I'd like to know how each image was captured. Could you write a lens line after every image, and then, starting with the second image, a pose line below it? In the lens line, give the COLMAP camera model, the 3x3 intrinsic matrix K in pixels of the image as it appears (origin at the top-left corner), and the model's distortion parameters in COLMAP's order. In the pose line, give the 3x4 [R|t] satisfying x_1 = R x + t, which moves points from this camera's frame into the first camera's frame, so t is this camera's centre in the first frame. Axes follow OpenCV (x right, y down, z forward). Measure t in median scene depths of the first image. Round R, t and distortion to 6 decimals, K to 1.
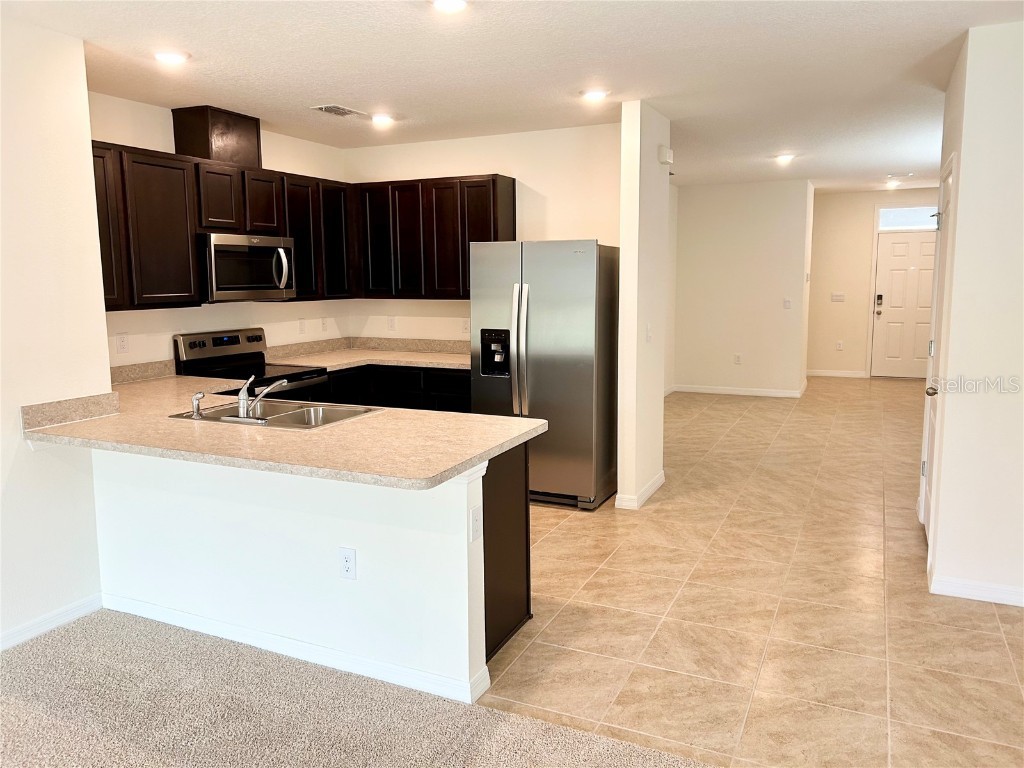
lens RADIAL K [[766.6, 0, 510.7], [0, 766.6, 376.8], [0, 0, 1]] dist [0.022855, -0.032879]
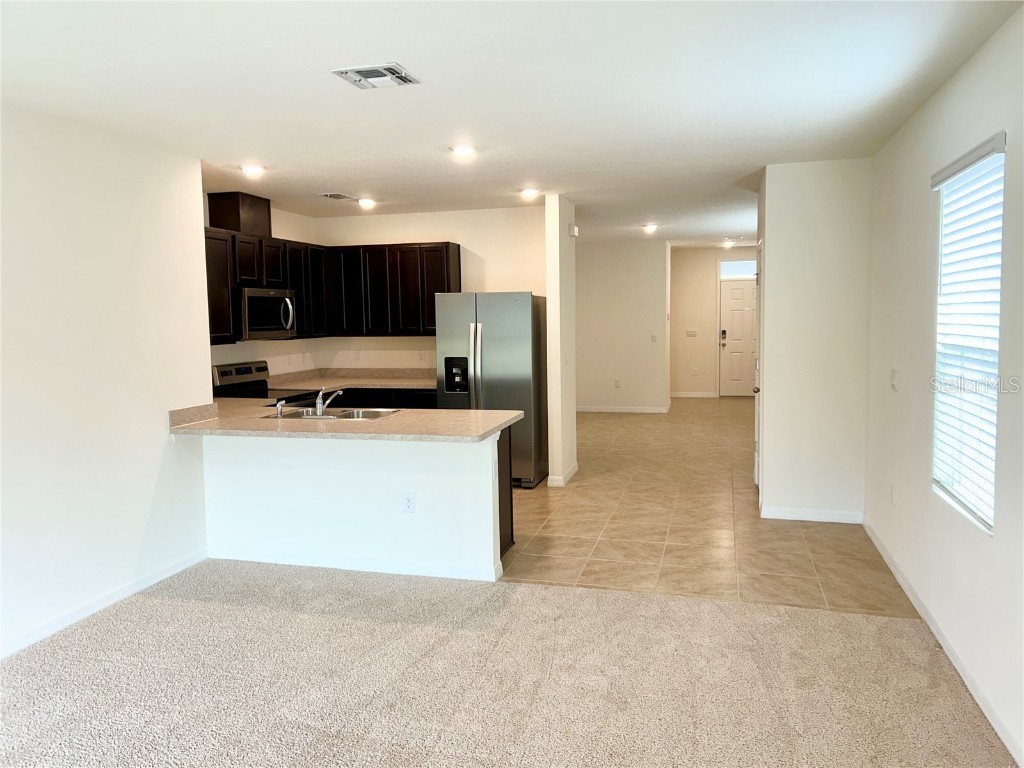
lens RADIAL K [[766.6, 0, 509.9], [0, 766.6, 384.0], [0, 0, 1]] dist [0.022855, -0.032879]
pose [[0.985000, -0.024245, 0.170842, -0.159196], [0.031704, 0.998653, -0.041069, 0.043060], [-0.169616, 0.045870, 0.984442, -0.340022]]
